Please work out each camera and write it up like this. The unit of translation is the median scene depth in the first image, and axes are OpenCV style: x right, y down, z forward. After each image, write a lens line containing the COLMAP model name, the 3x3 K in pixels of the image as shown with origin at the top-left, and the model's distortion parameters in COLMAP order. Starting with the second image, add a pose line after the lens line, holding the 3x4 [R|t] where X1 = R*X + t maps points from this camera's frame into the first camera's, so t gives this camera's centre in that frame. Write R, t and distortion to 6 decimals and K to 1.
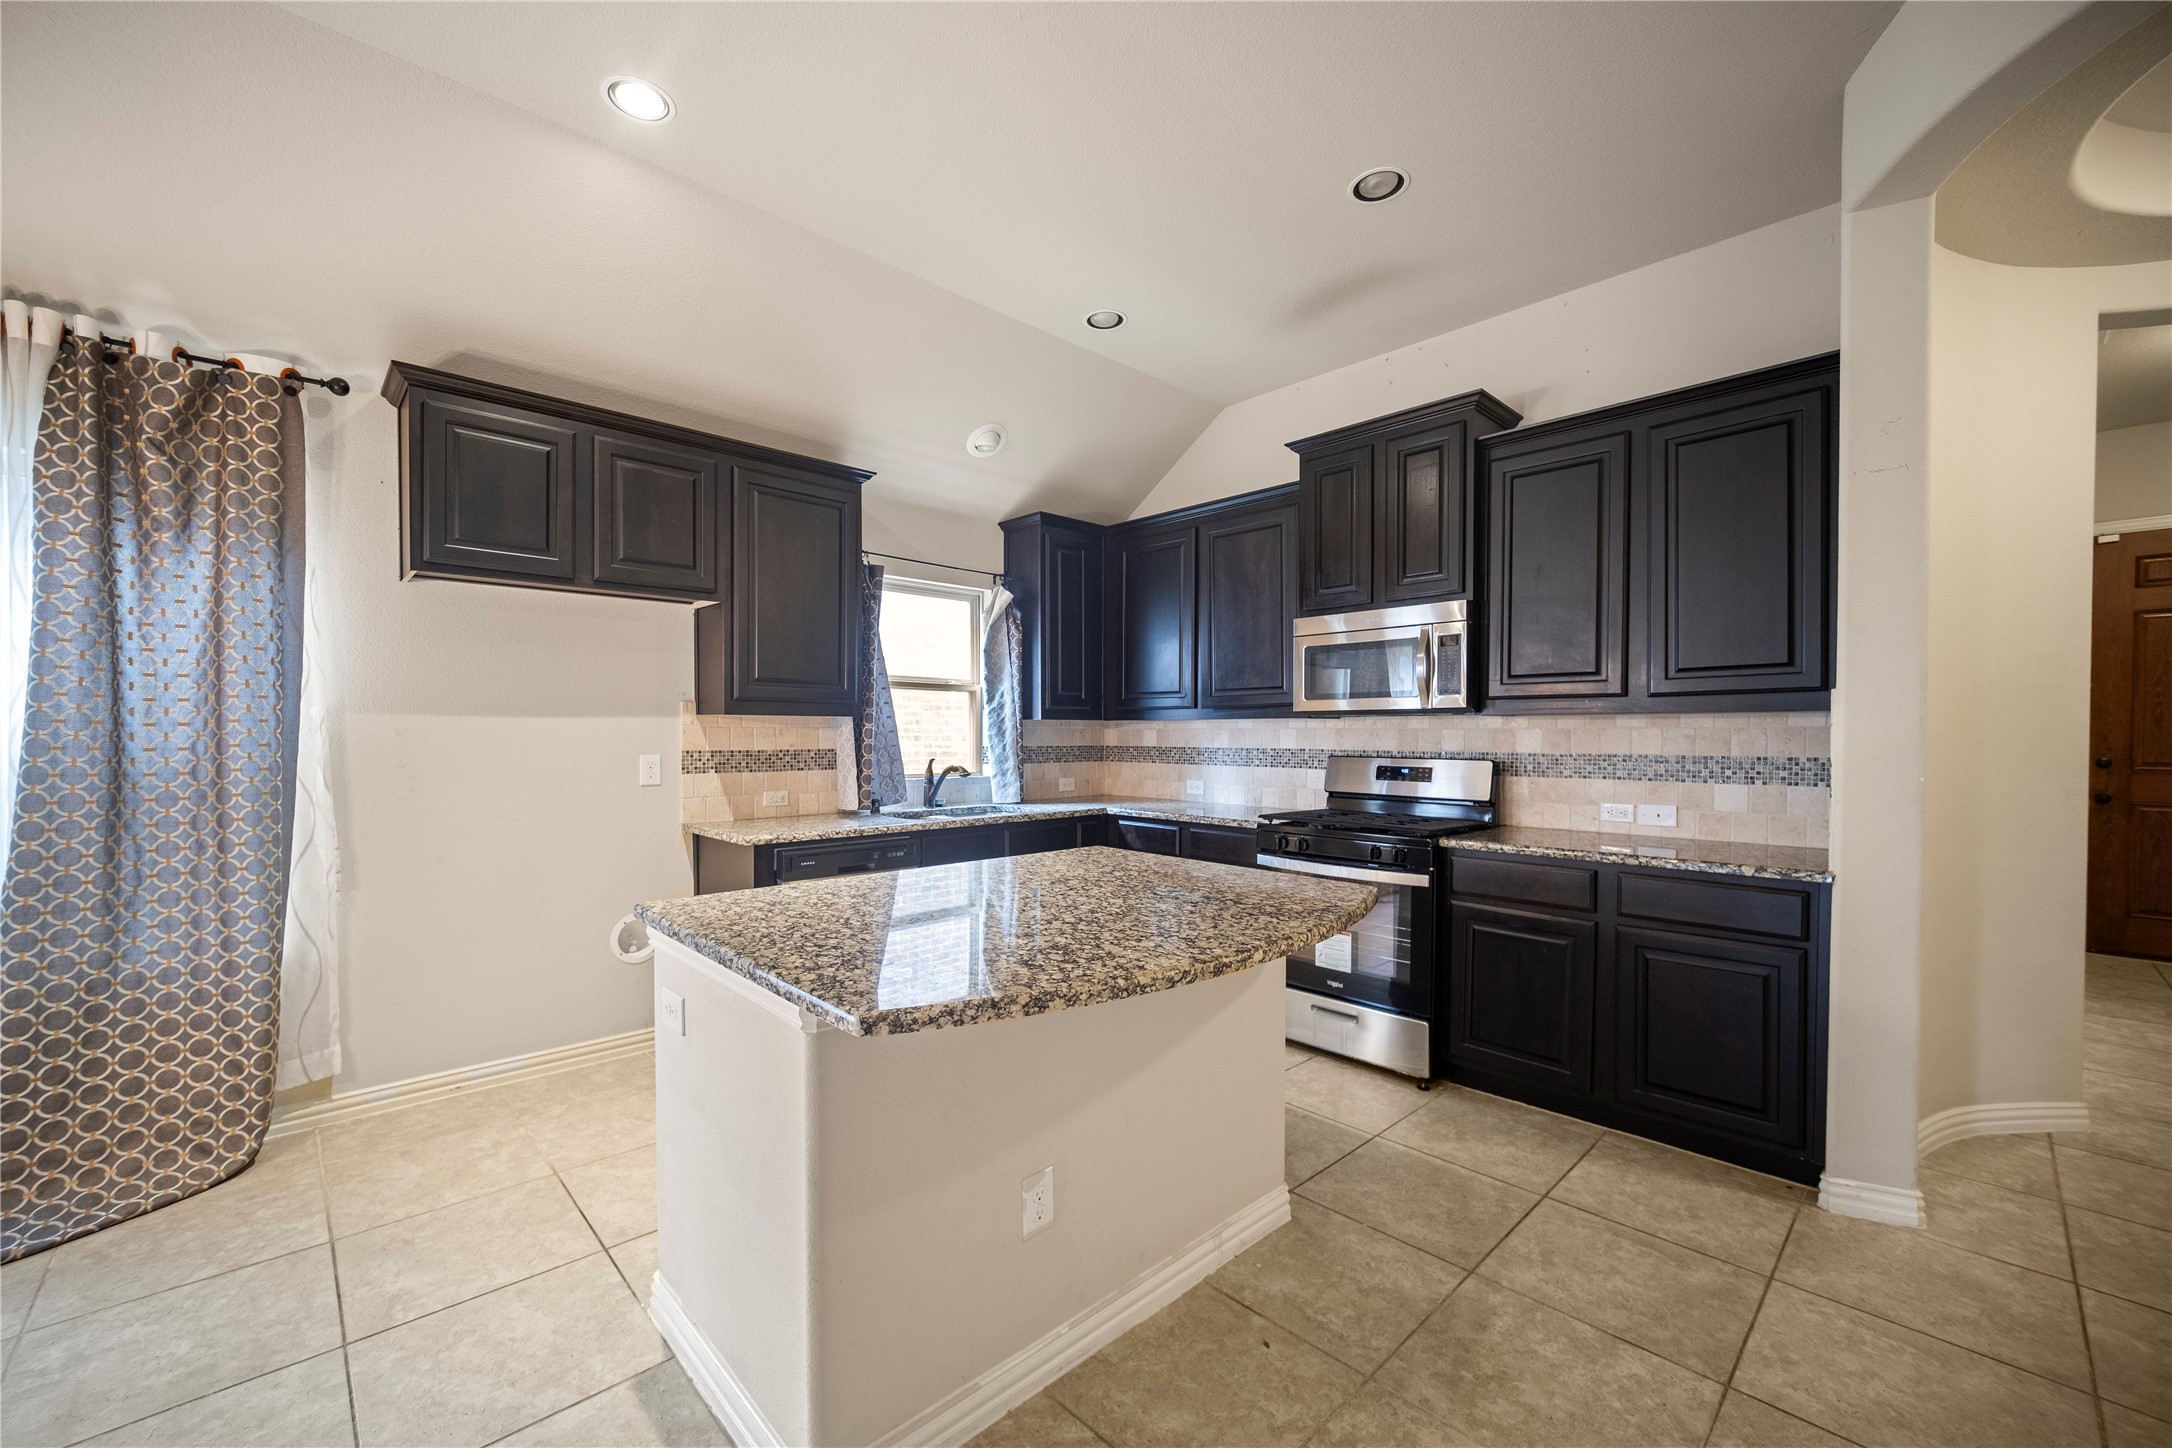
lens RADIAL K [[865.4, 0, 1088.3], [0, 865.4, 738.6], [0, 0, 1]] dist [-0.006186, 0.001340]
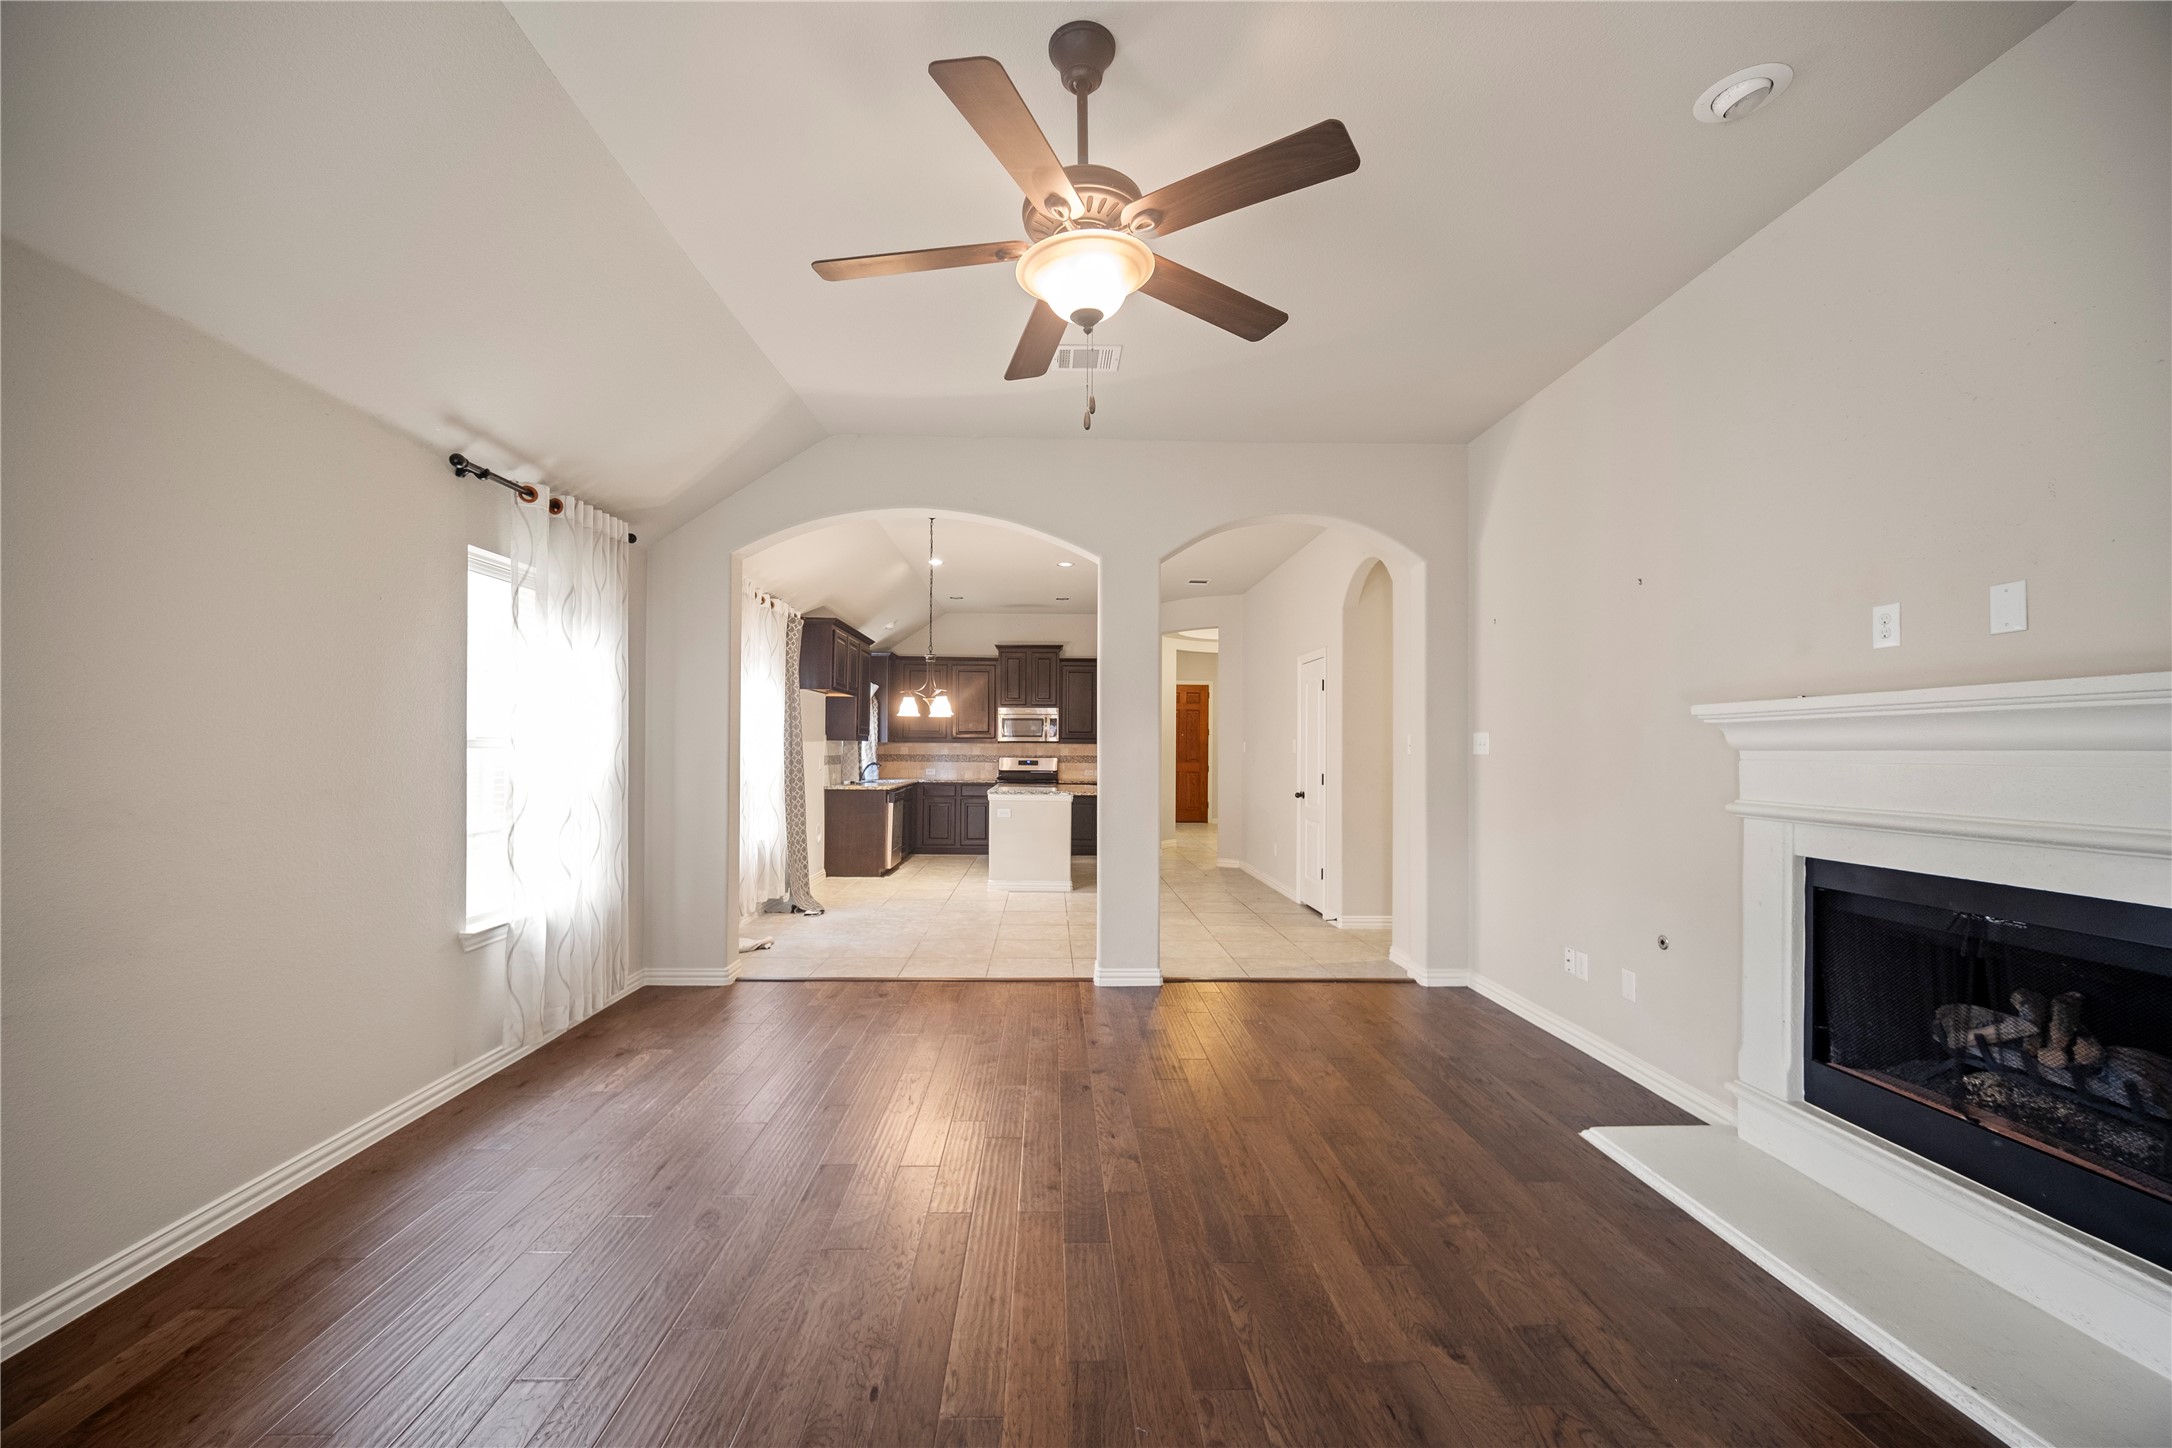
lens RADIAL K [[865.4, 0, 1067.6], [0, 865.4, 737.9], [0, 0, 1]] dist [-0.006186, 0.001340]
pose [[0.676643, 0.012662, 0.736202, -1.927121], [-0.001178, 0.999869, -0.016114, 0.003737], [-0.736310, 0.010036, 0.676570, -1.218765]]
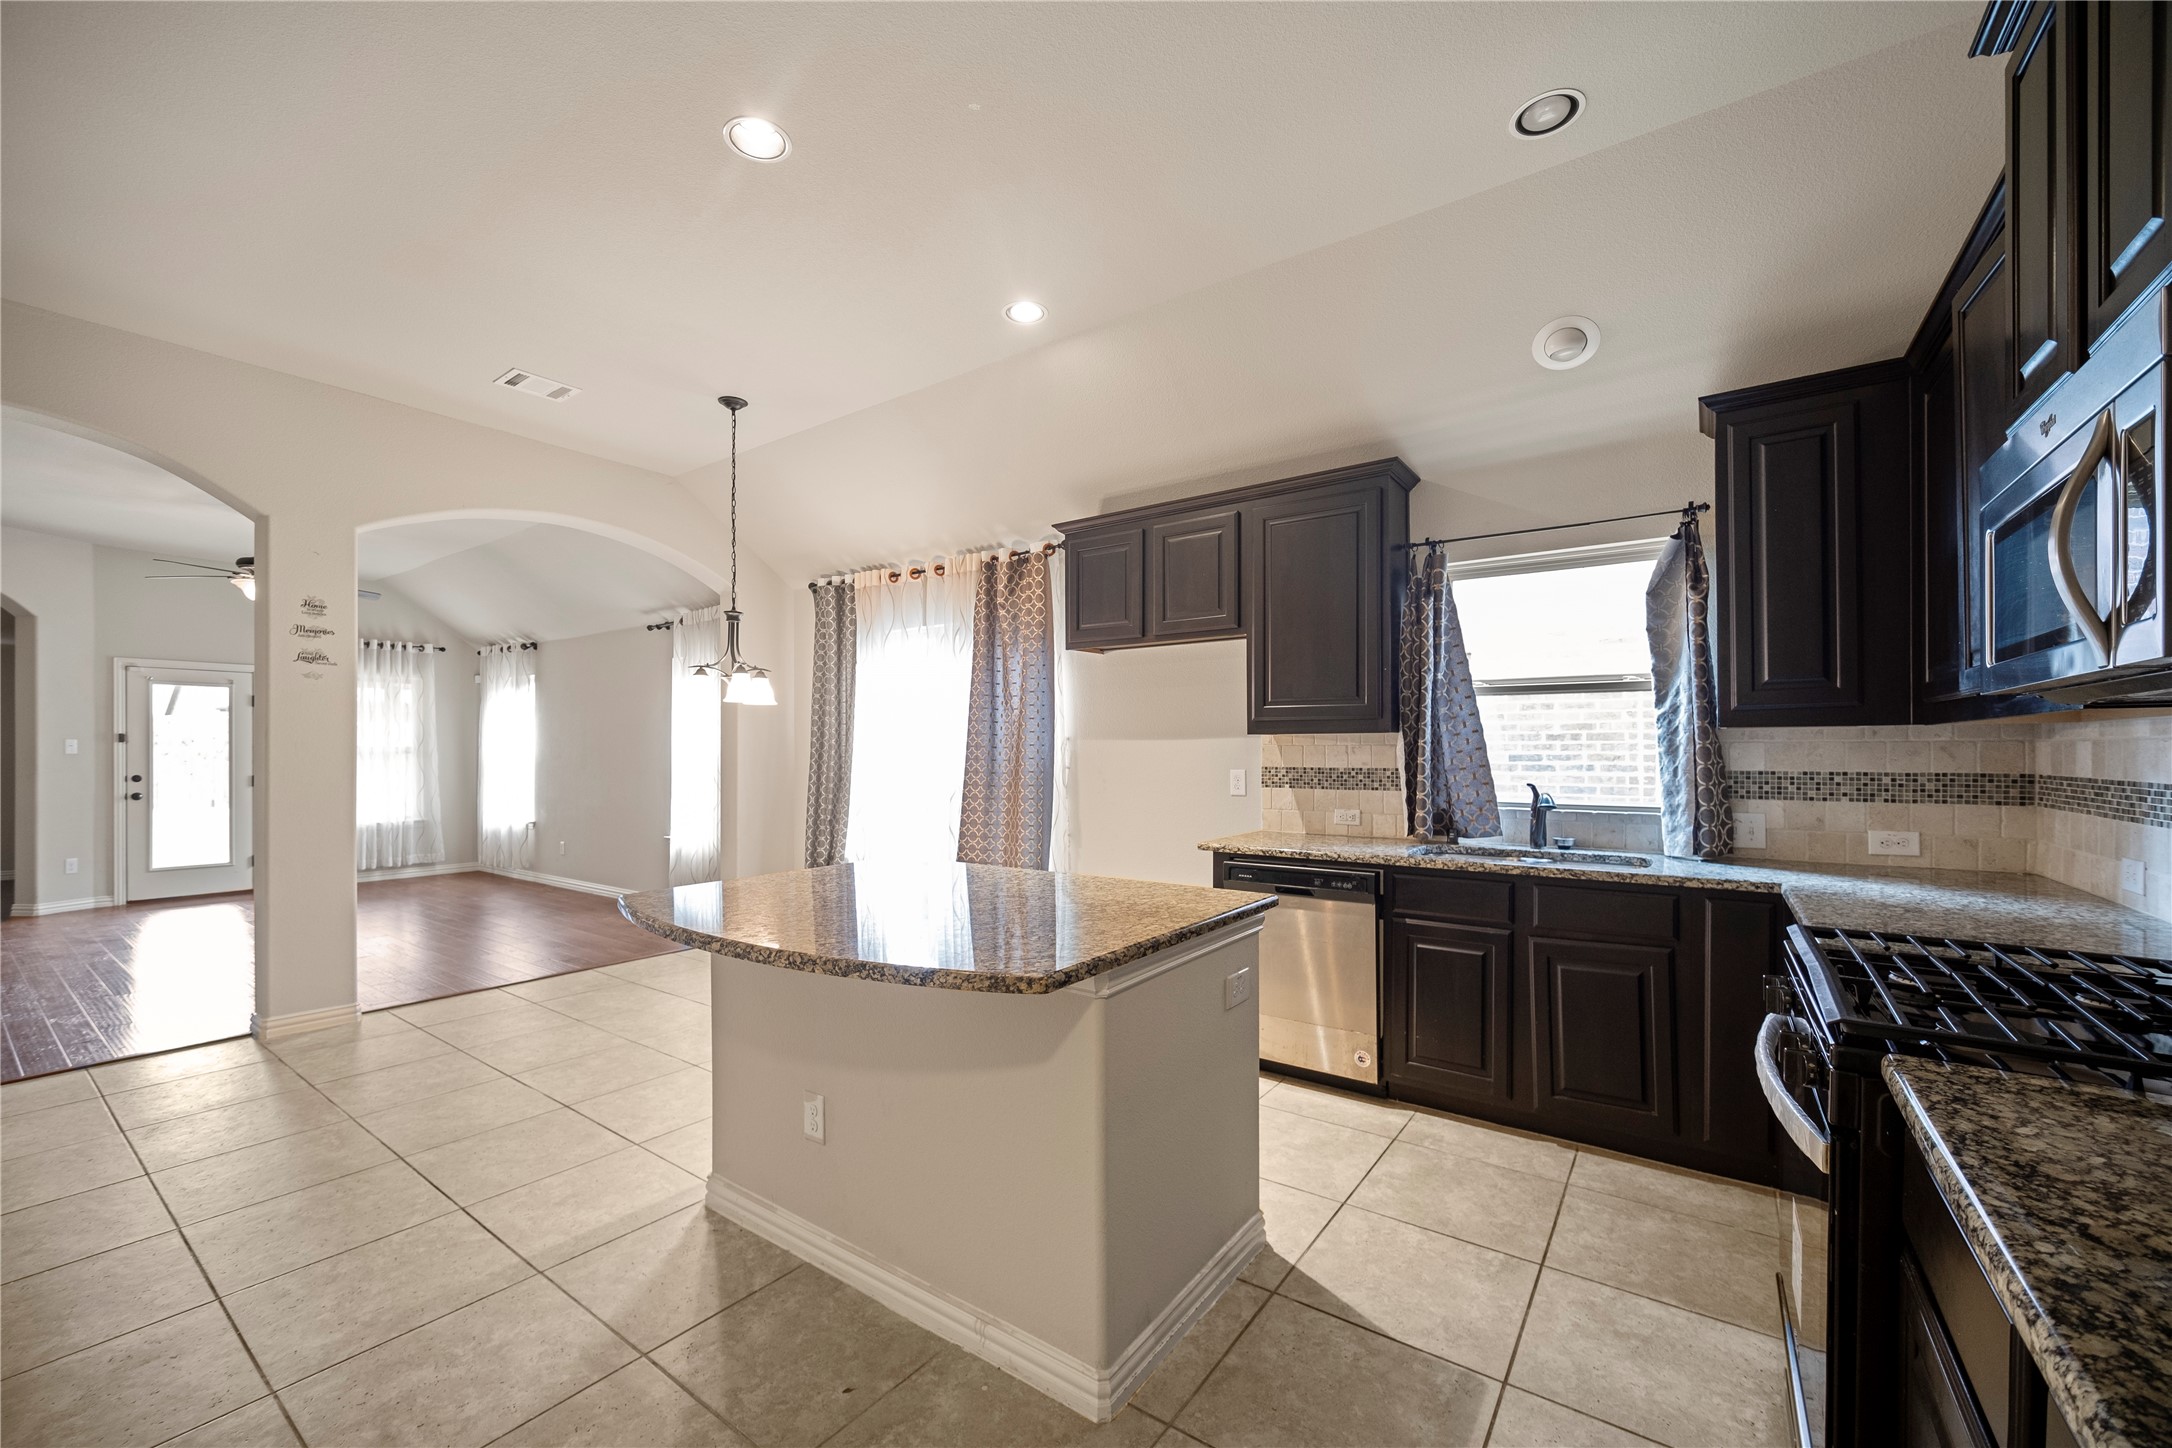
lens RADIAL K [[865.4, 0, 1051.0], [0, 865.4, 750.1], [0, 0, 1]] dist [-0.006186, 0.001340]
pose [[0.161413, -0.003547, -0.986881, 0.653919], [-0.004977, 0.999978, -0.004409, -0.001589], [0.986874, 0.005624, 0.161392, 0.586389]]
